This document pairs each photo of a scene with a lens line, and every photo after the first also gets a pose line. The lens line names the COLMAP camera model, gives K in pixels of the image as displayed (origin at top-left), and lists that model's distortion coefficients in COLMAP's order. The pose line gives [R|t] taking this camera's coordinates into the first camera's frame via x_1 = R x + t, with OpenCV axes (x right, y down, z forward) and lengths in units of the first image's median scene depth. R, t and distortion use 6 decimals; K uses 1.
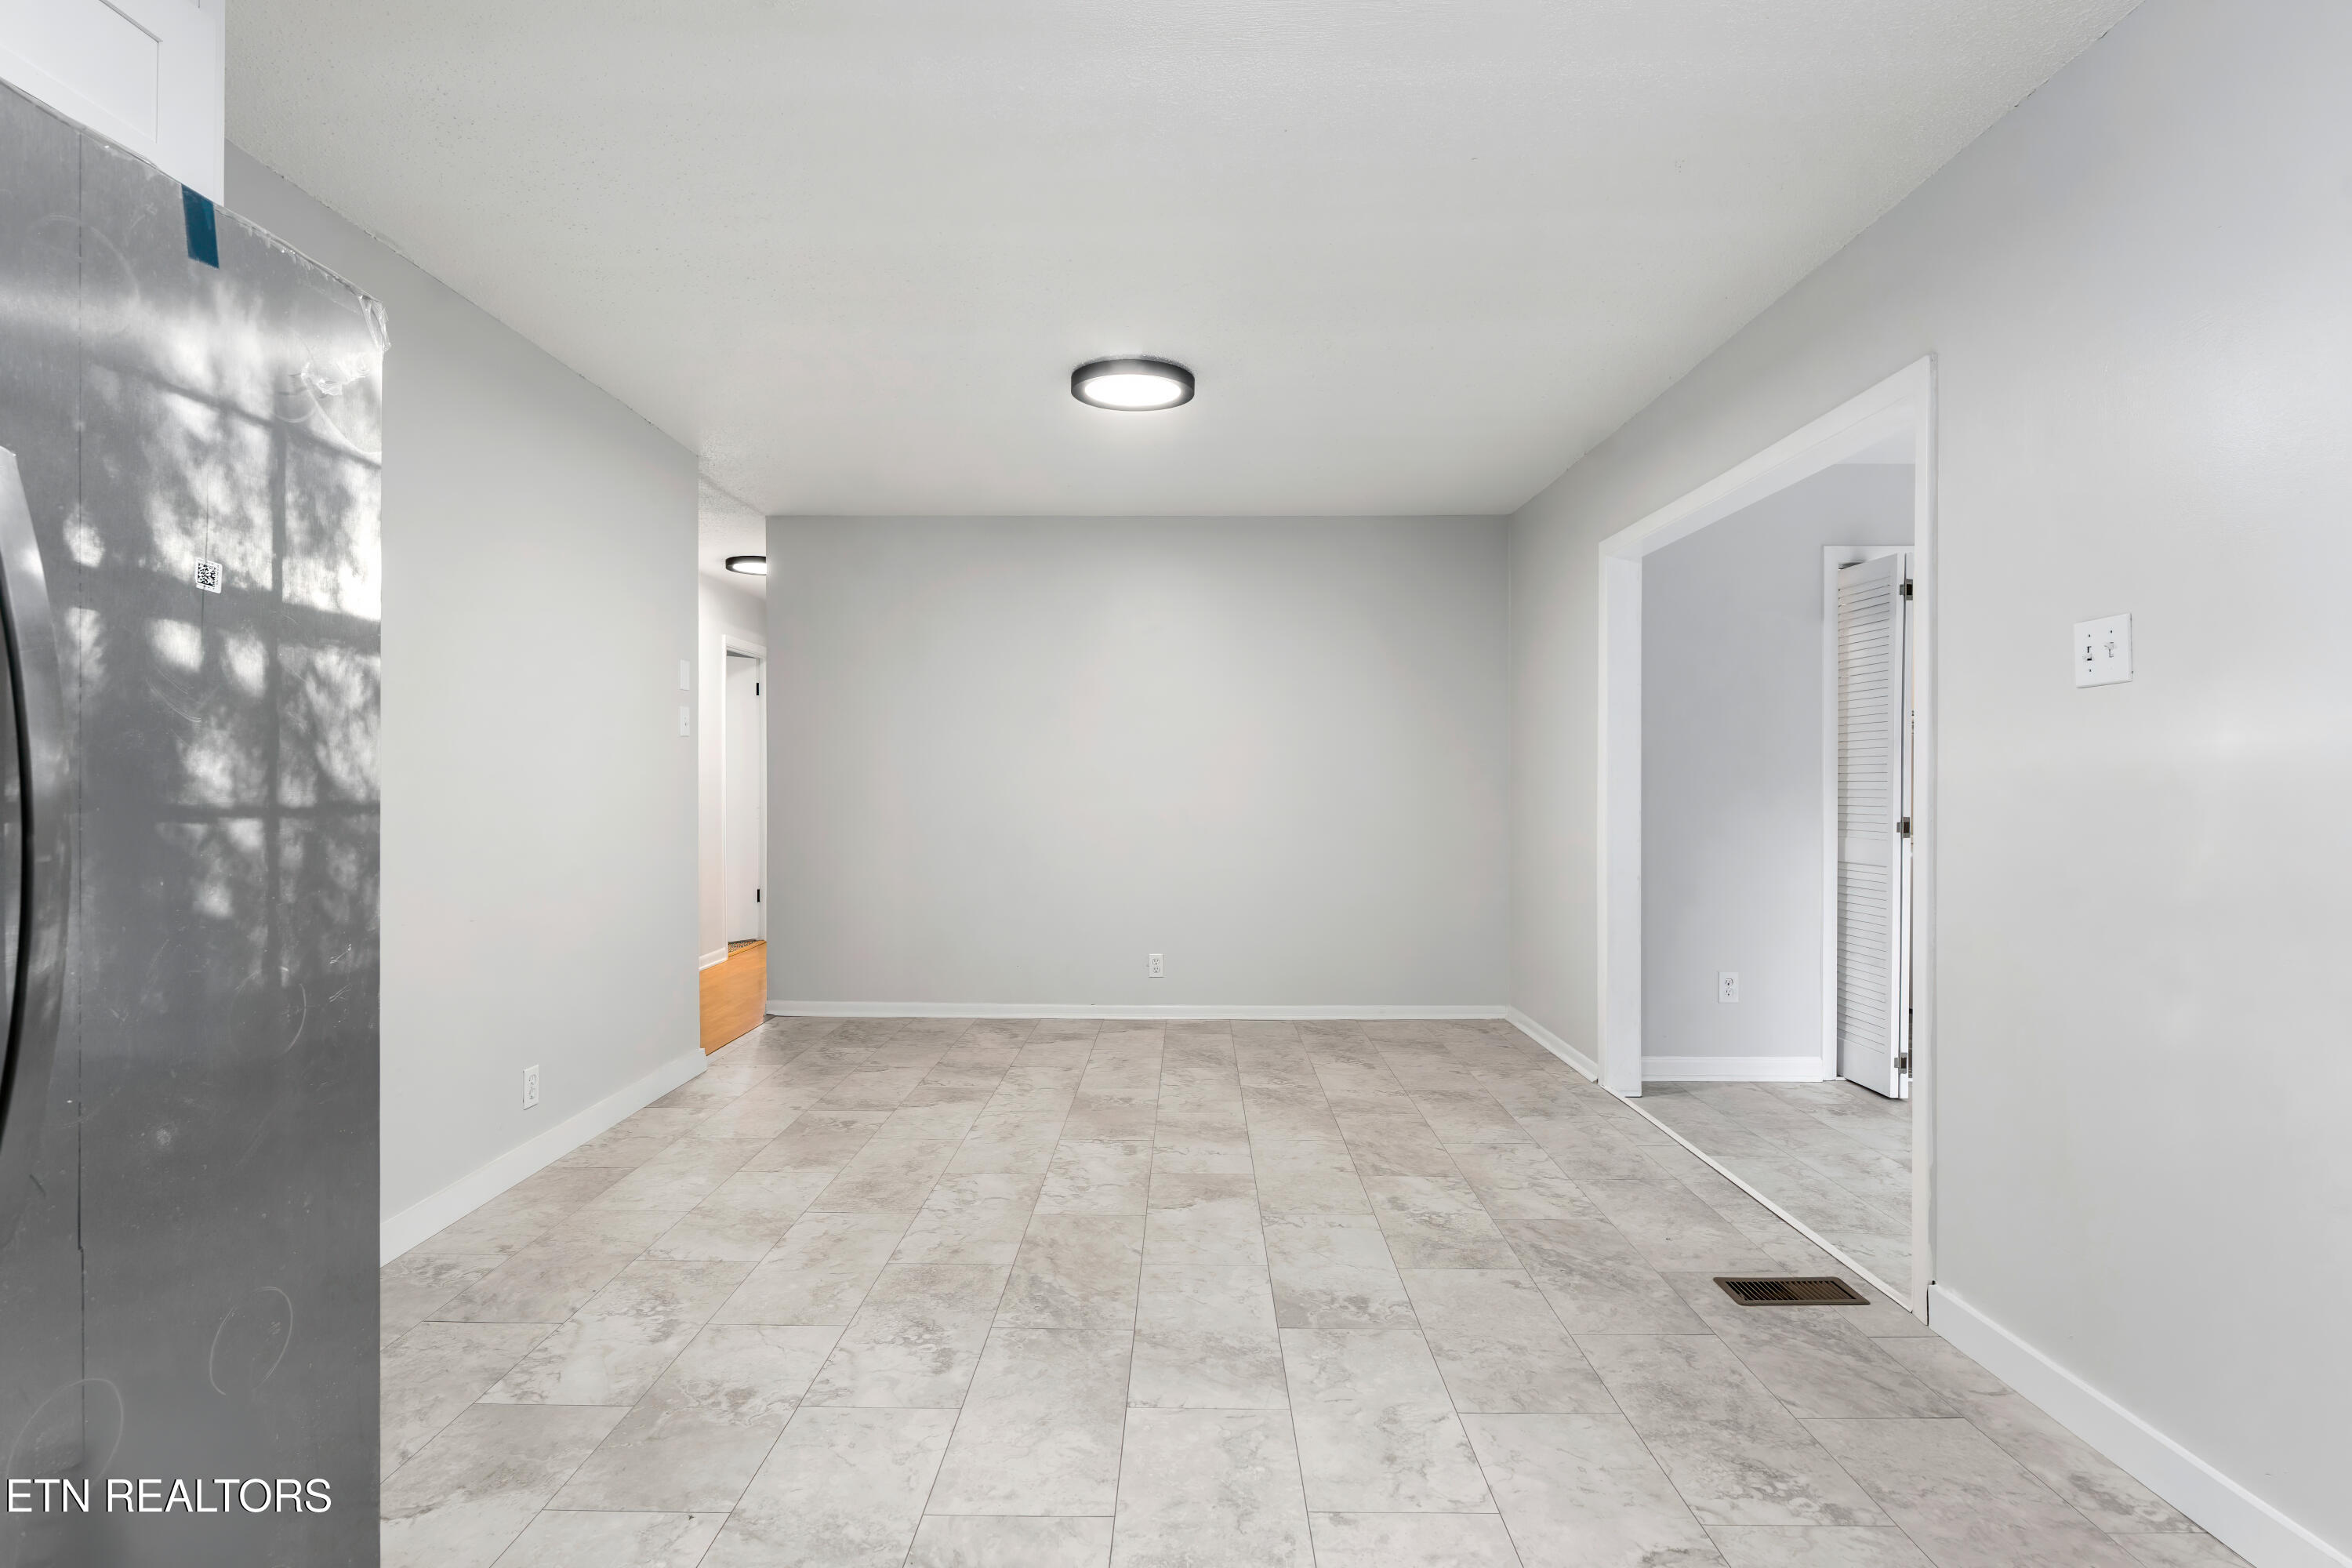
lens RADIAL K [[1140.5, 0, 1173.7], [0, 1140.5, 785.3], [0, 0, 1]] dist [-0.002961, -0.000575]
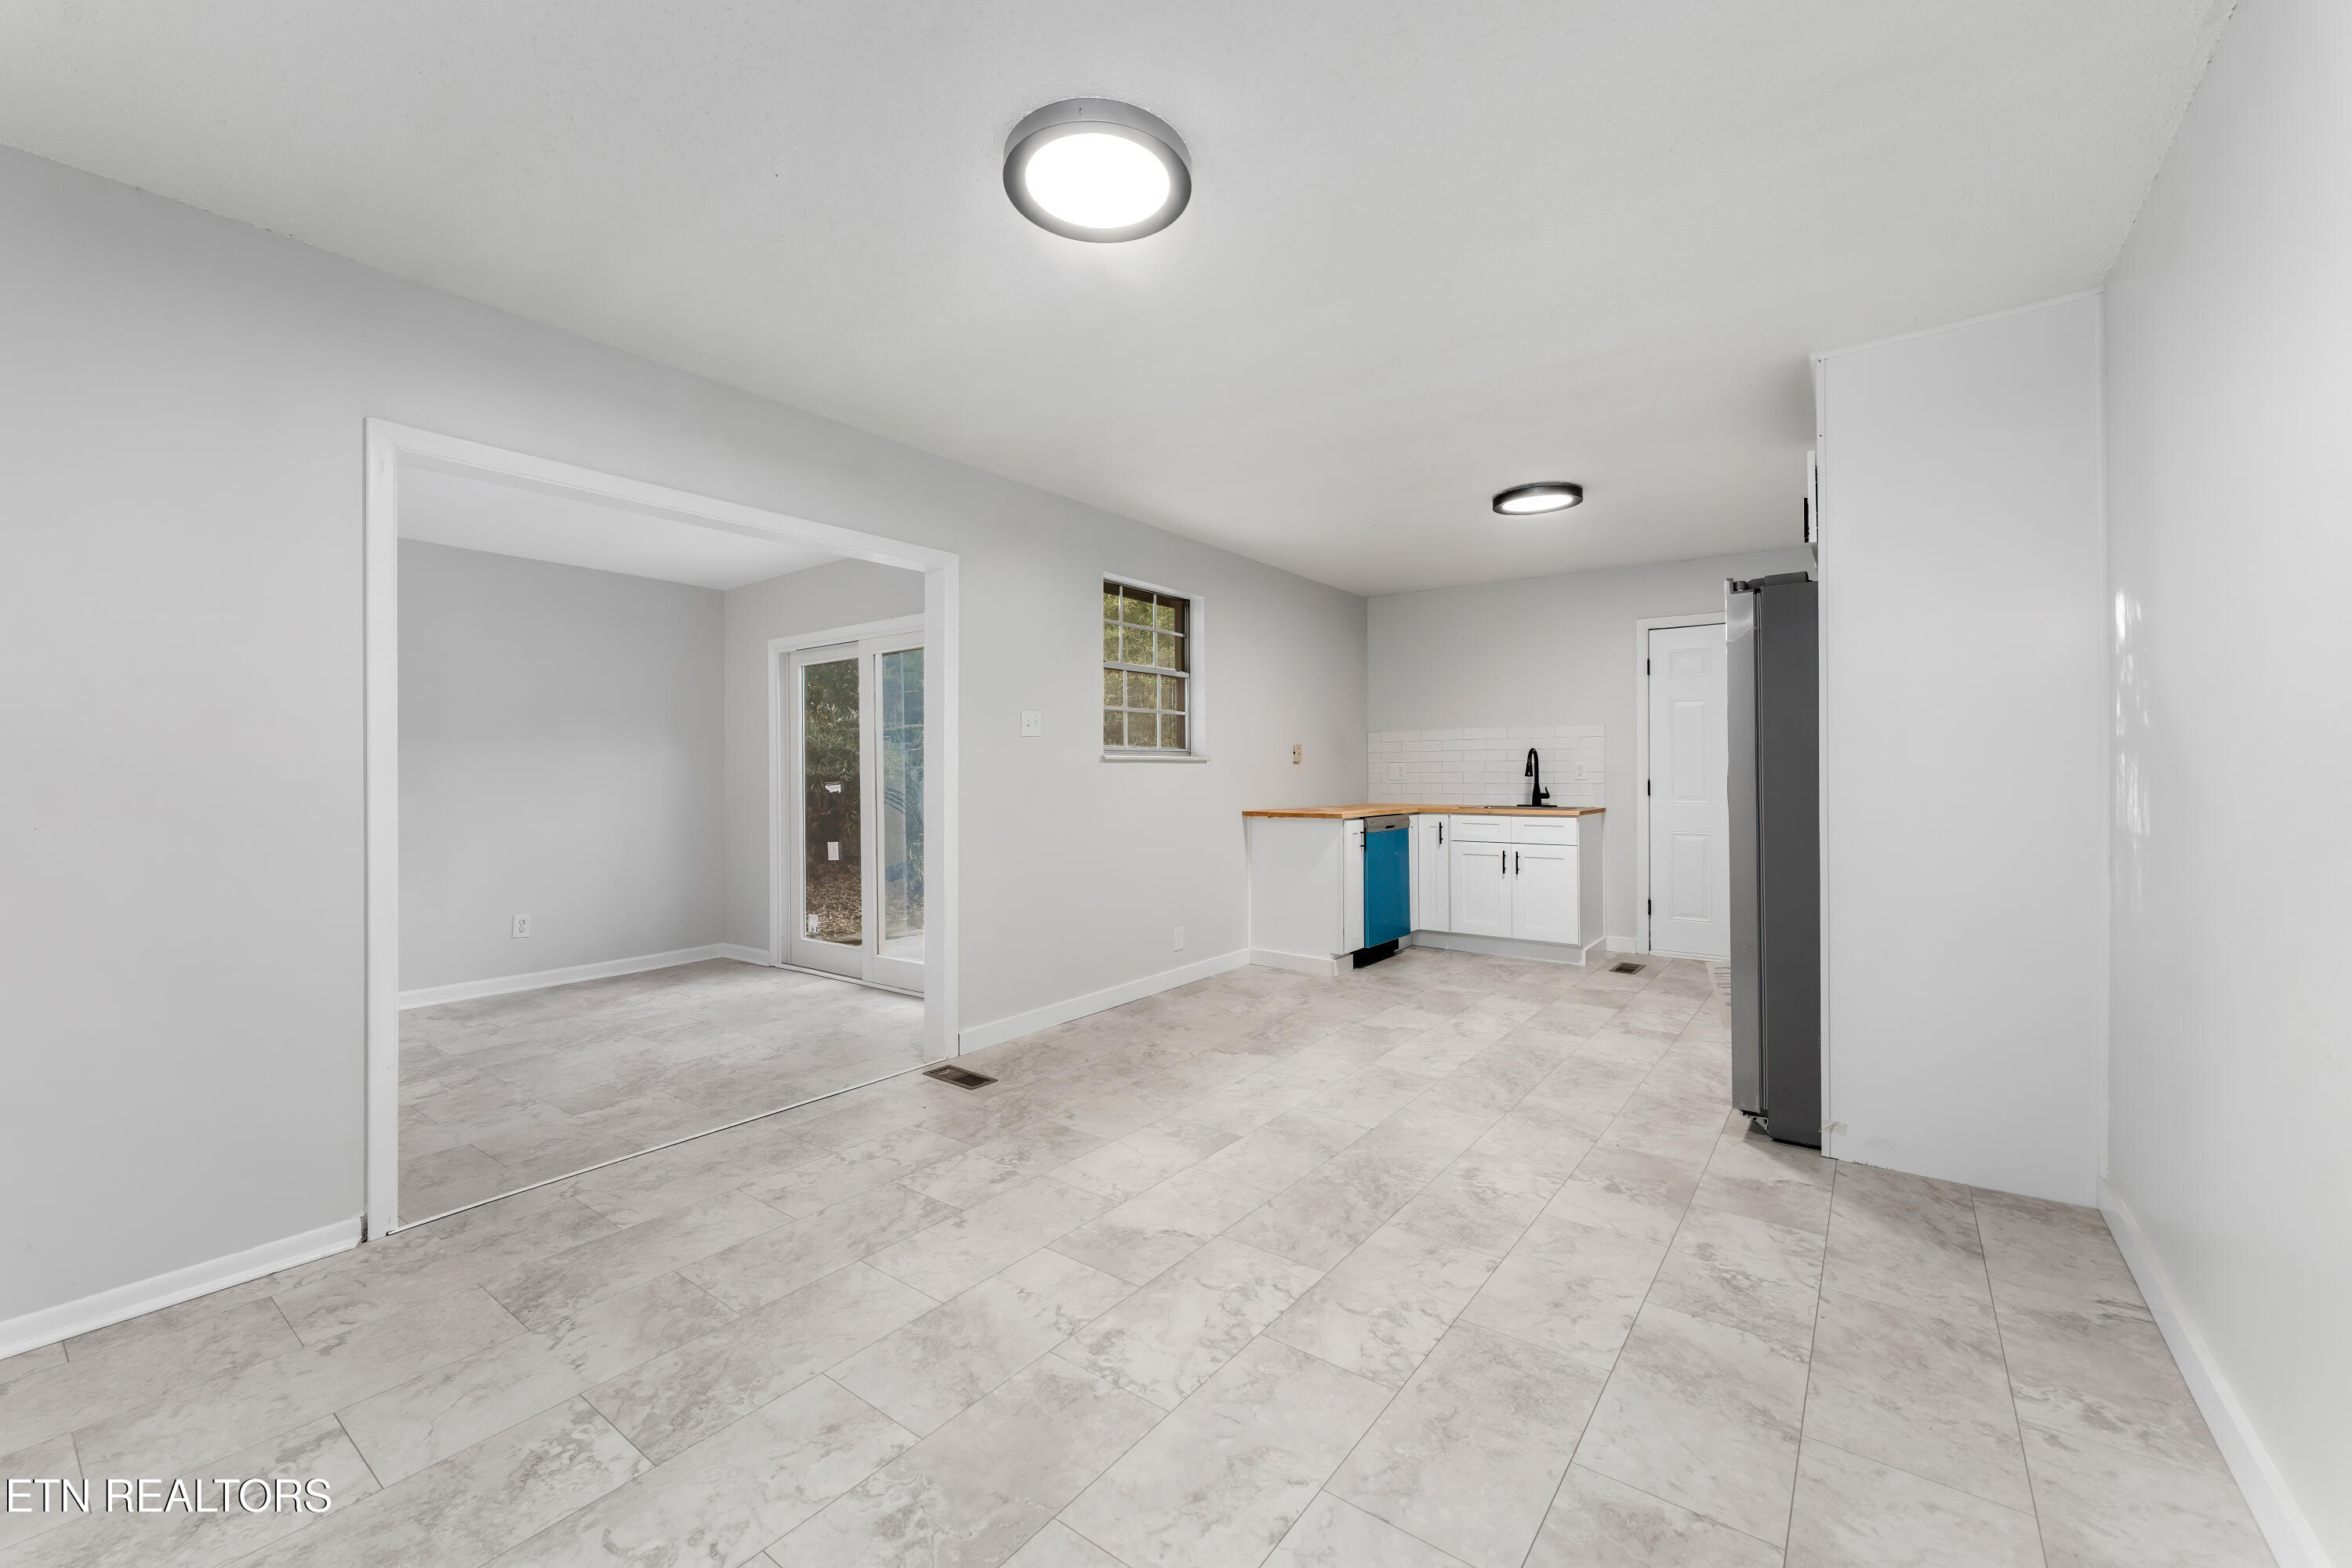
lens RADIAL K [[940.9, 0, 1167.4], [0, 940.9, 774.9], [0, 0, 1]] dist [0.000192, 0.000163]
pose [[-0.807427, -0.001673, 0.589965, -0.491140], [0.004671, 0.999947, 0.009228, -0.013332], [-0.589949, 0.010207, -0.807376, 1.802574]]
